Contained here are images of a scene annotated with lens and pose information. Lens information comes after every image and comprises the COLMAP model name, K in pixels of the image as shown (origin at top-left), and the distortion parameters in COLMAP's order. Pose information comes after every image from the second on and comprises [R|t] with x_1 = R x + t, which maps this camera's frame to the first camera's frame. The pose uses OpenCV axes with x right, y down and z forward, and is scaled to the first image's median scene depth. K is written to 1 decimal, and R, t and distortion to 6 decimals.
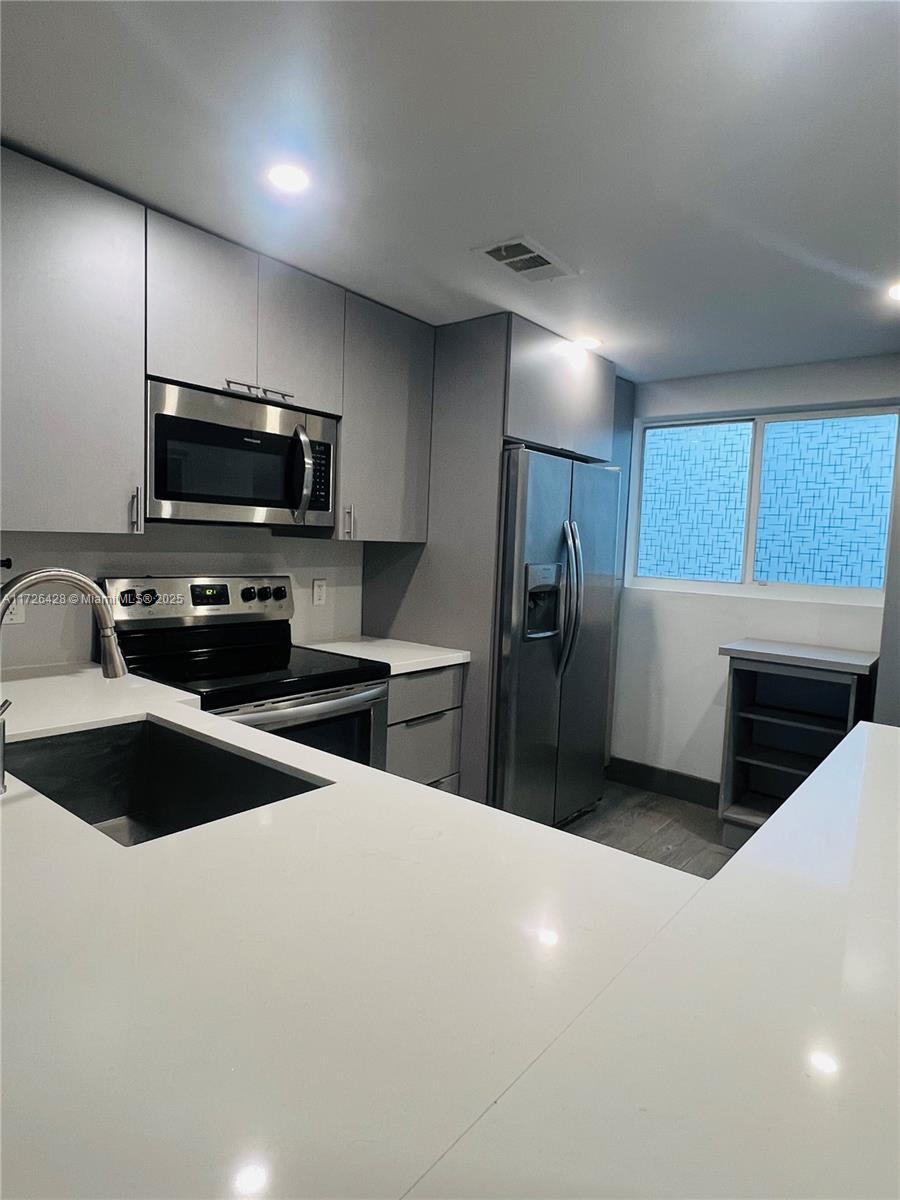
lens RADIAL K [[690.1, 0, 450.0], [0, 690.1, 600.0], [0, 0, 1]] dist [-0.041727, -0.000456]
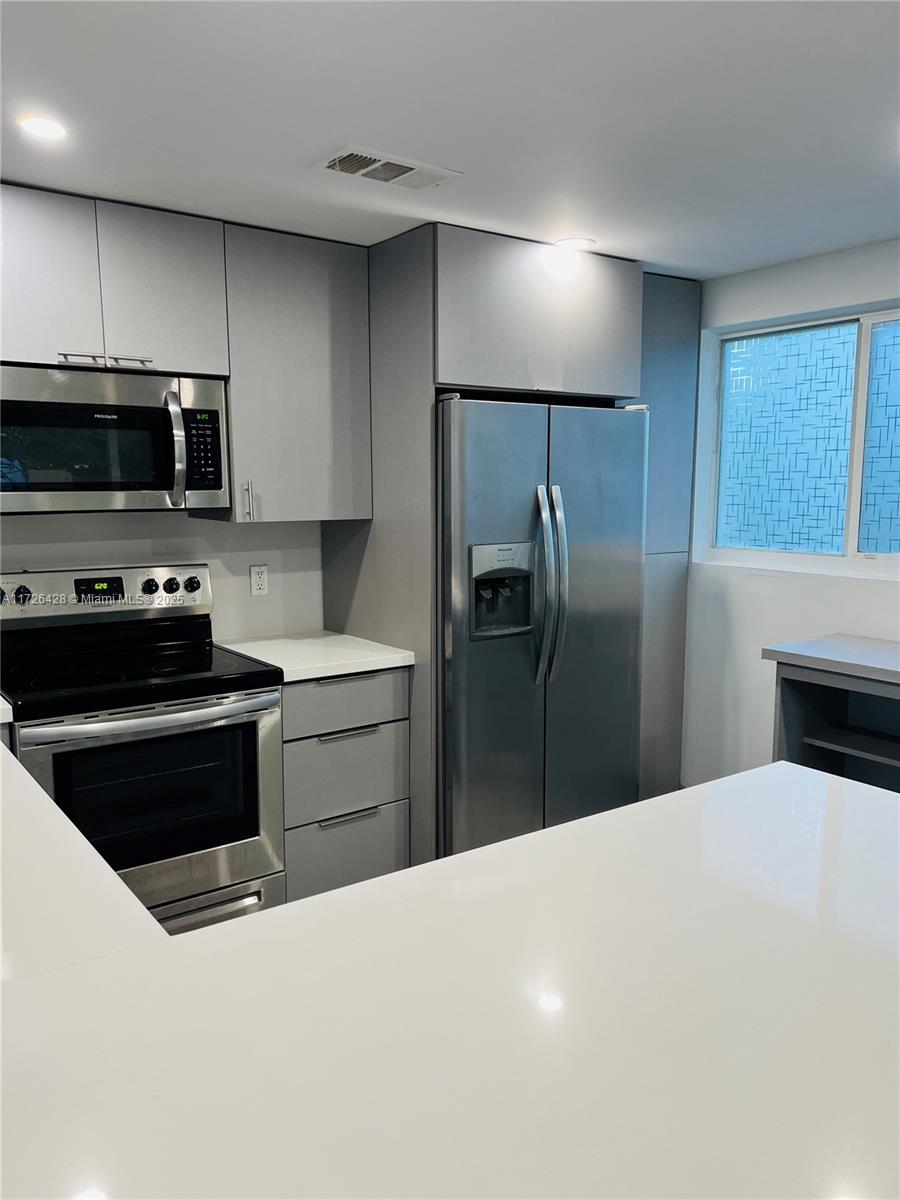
lens RADIAL K [[904.0, 0, 450.3], [0, 904.0, 613.8], [0, 0, 1]] dist [0.070920, -0.204600]
pose [[0.965543, -0.003047, -0.260224, 0.350941], [0.017256, 0.998480, 0.052337, -0.026058], [0.259669, -0.055024, 0.964129, -0.020348]]
